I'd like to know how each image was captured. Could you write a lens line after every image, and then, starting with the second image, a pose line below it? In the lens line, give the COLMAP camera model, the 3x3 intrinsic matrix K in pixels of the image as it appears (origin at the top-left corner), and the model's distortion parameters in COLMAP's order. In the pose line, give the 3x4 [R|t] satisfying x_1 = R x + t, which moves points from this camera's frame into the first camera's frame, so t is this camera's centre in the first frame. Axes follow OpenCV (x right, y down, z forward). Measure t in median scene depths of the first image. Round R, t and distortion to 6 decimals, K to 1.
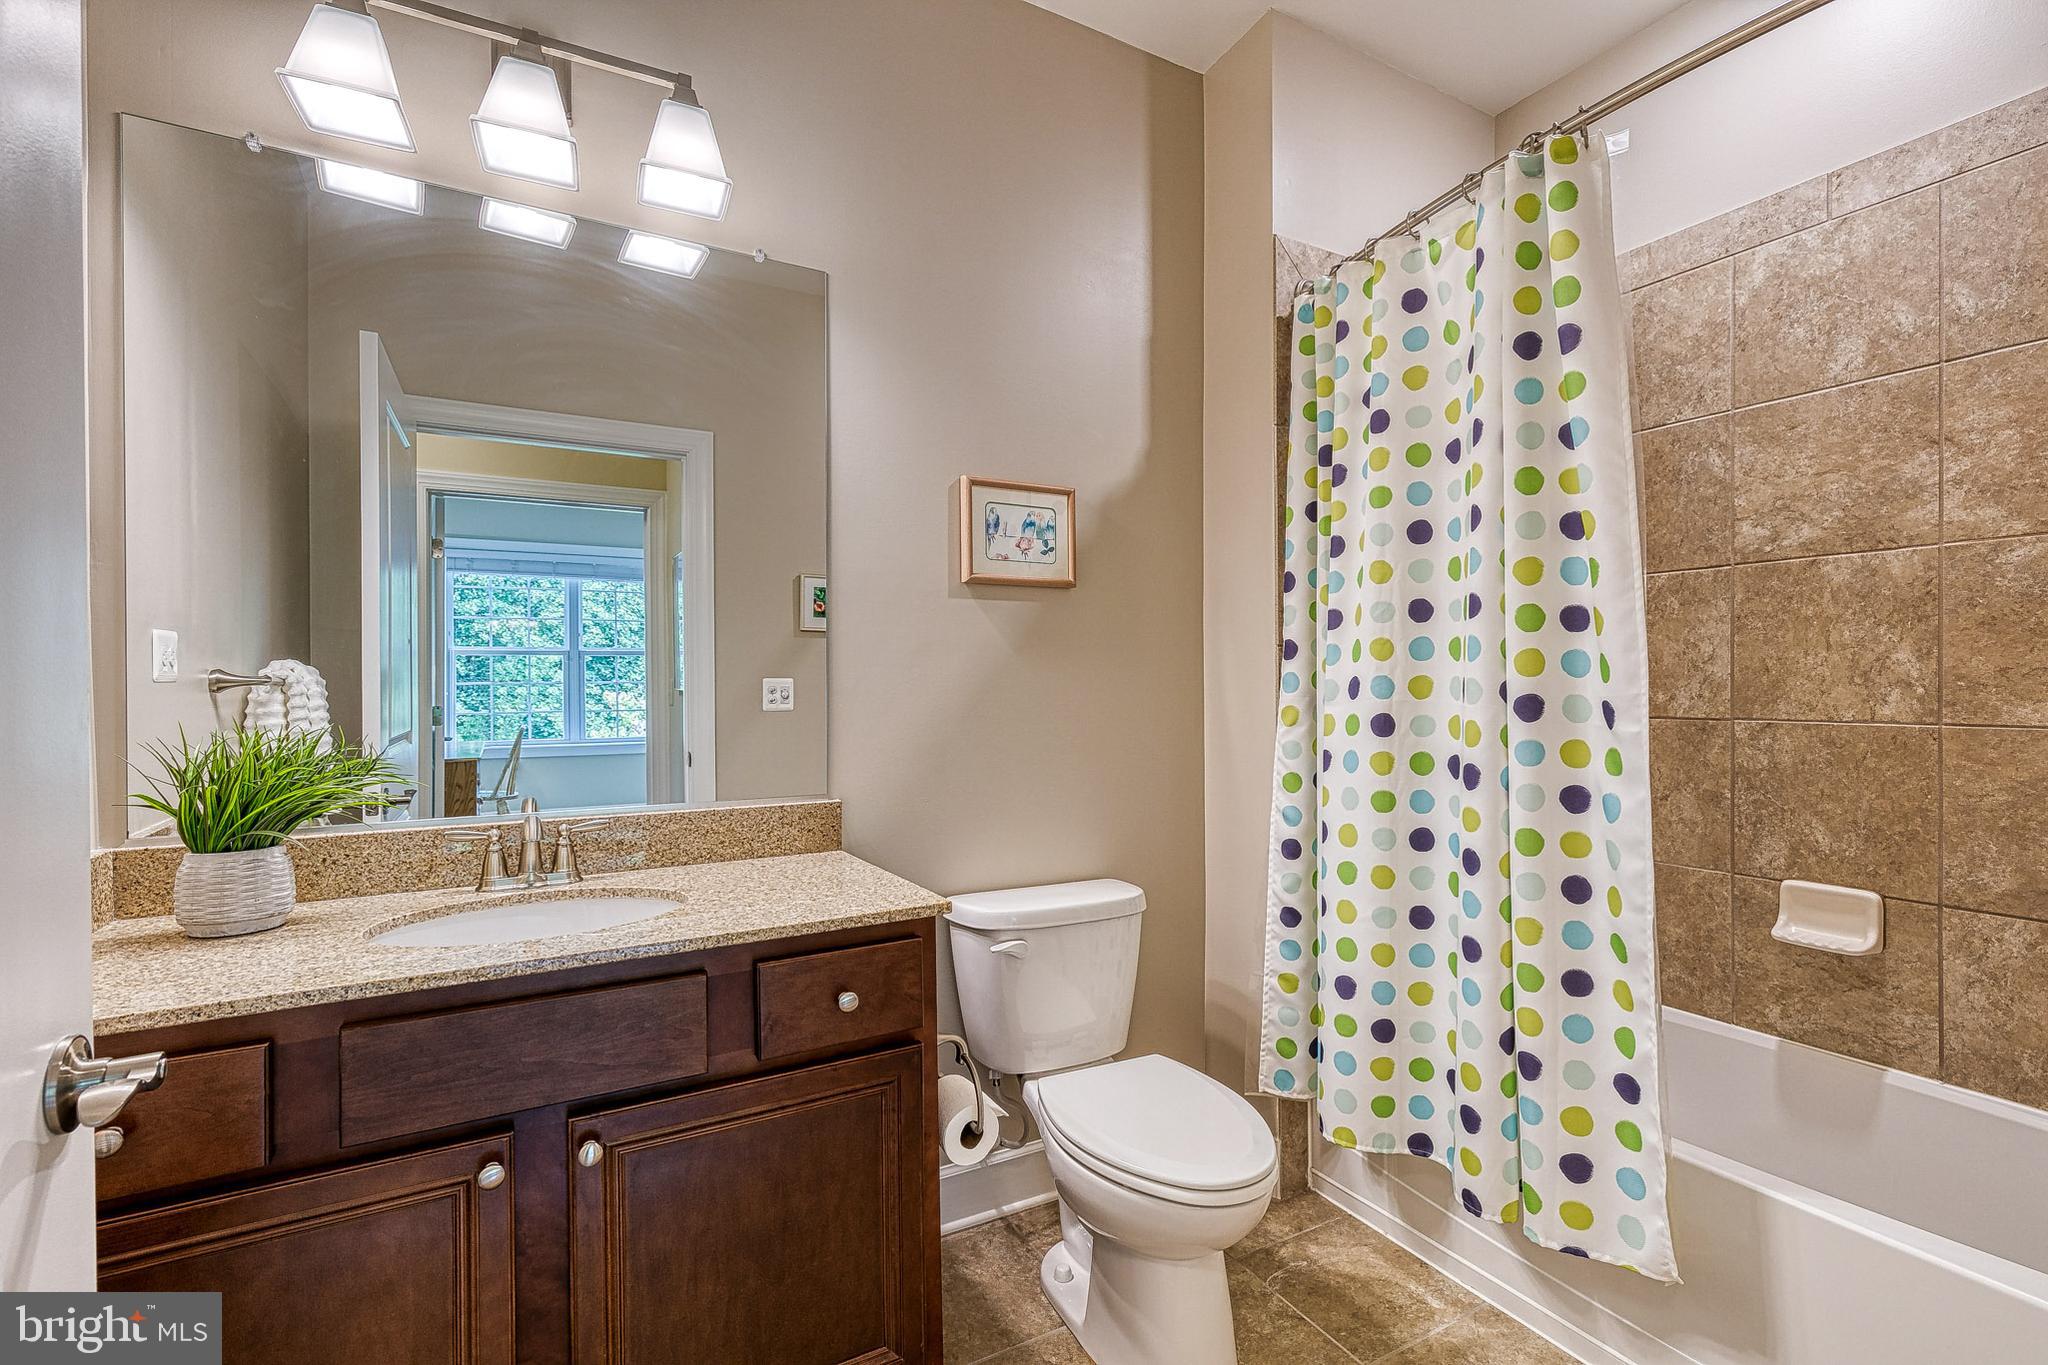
lens RADIAL K [[921.9, 0, 1042.7], [0, 921.9, 688.0], [0, 0, 1]] dist [0.012741, -0.004235]
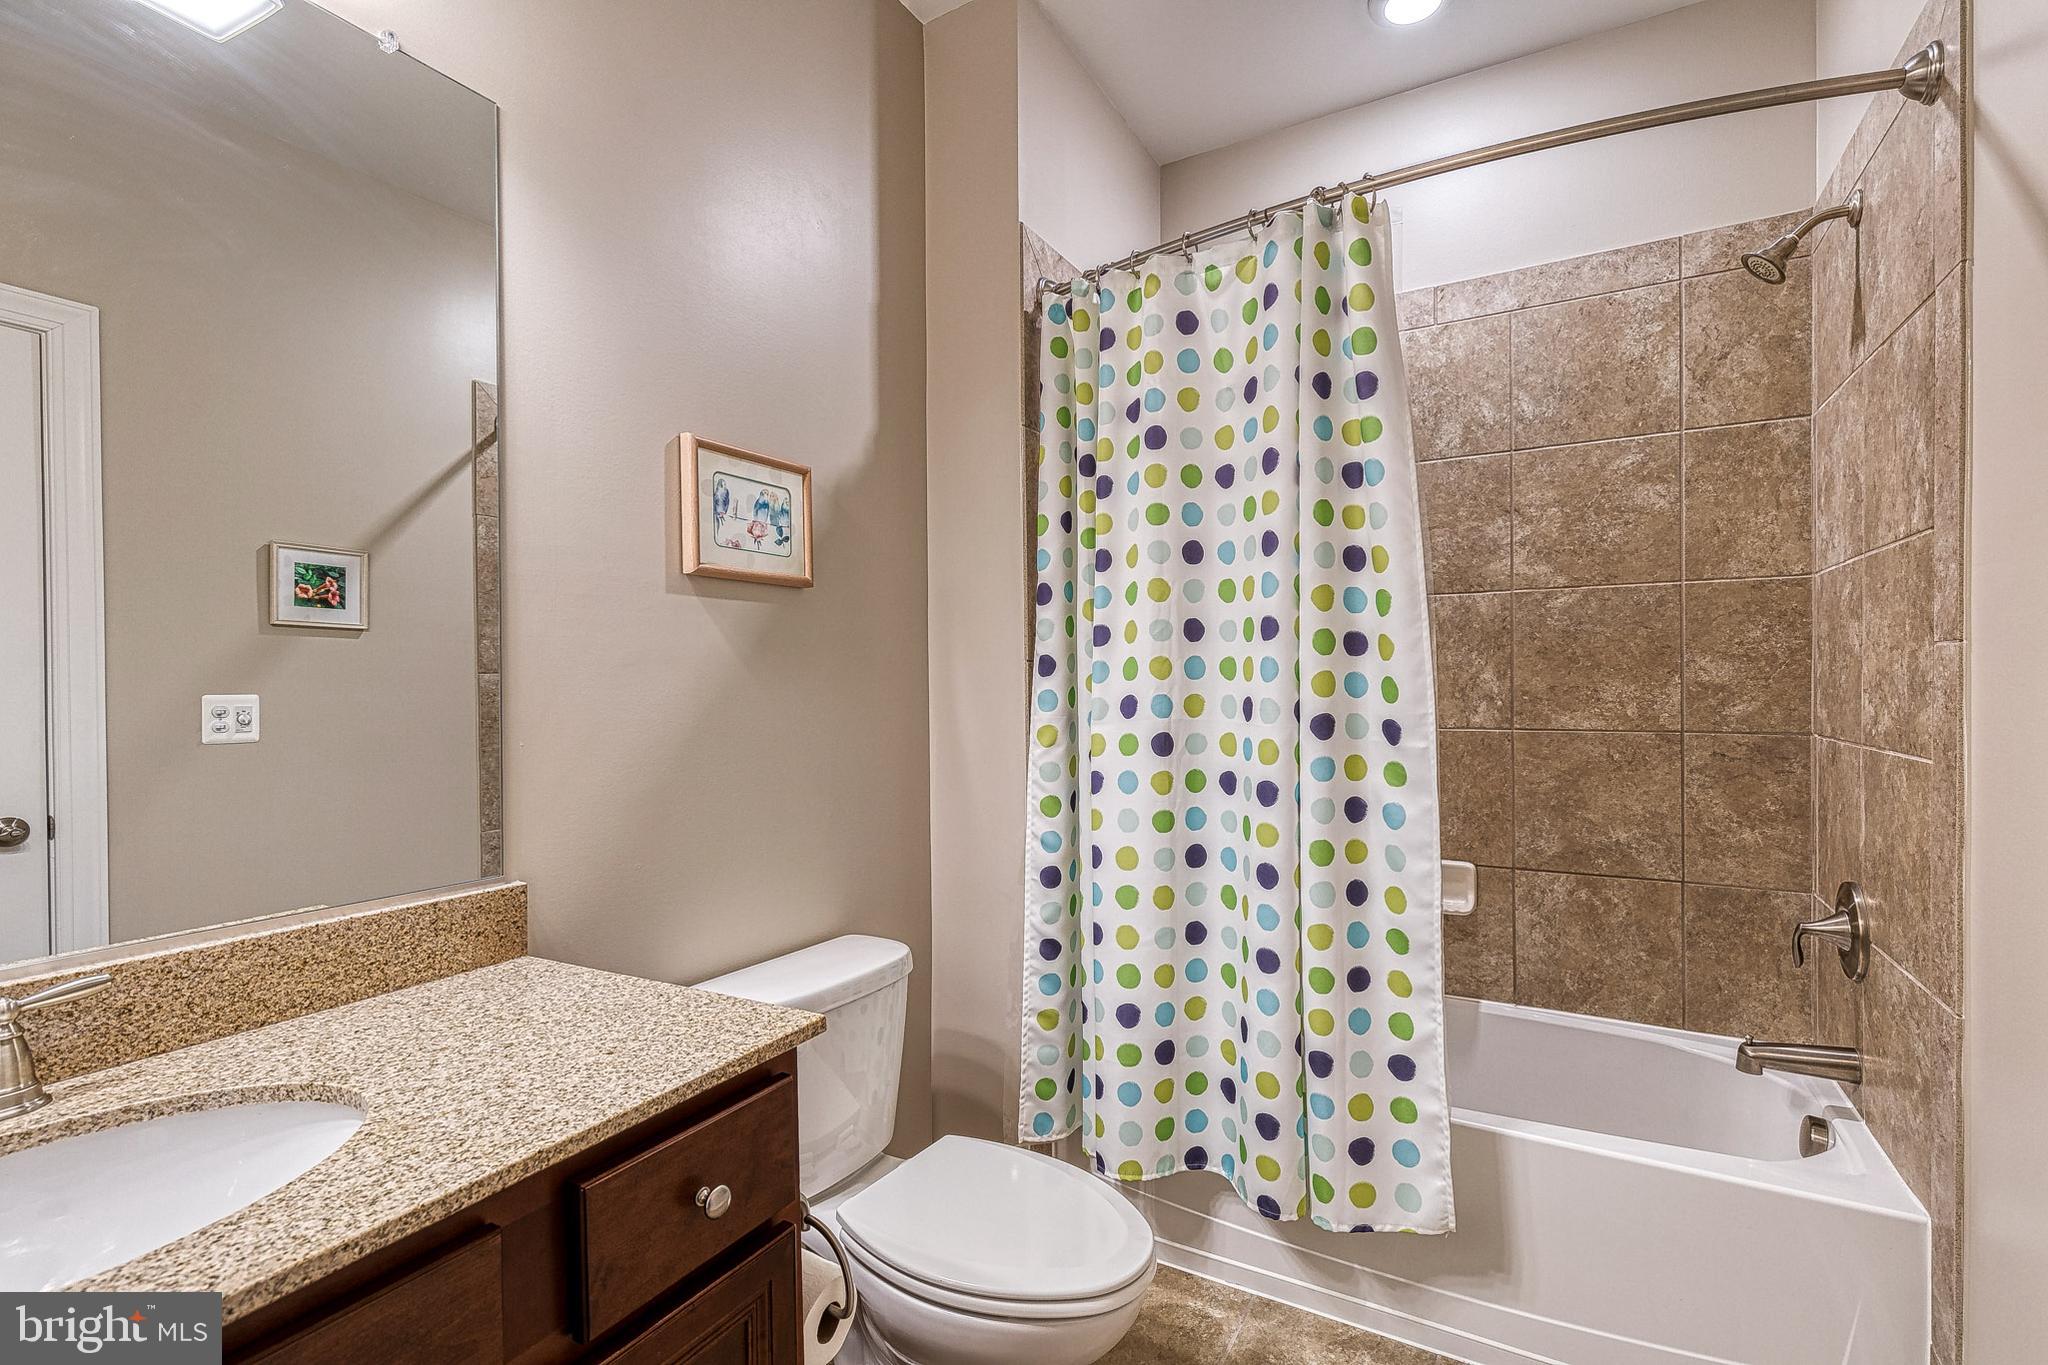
lens RADIAL K [[923.1, 0, 1042.6], [0, 923.1, 687.0], [0, 0, 1]] dist [0.012037, -0.001025]
pose [[0.856627, -0.004038, 0.515920, -0.252262], [0.005984, 0.999980, -0.002110, -0.019988], [-0.515901, 0.004895, 0.856634, 0.218016]]
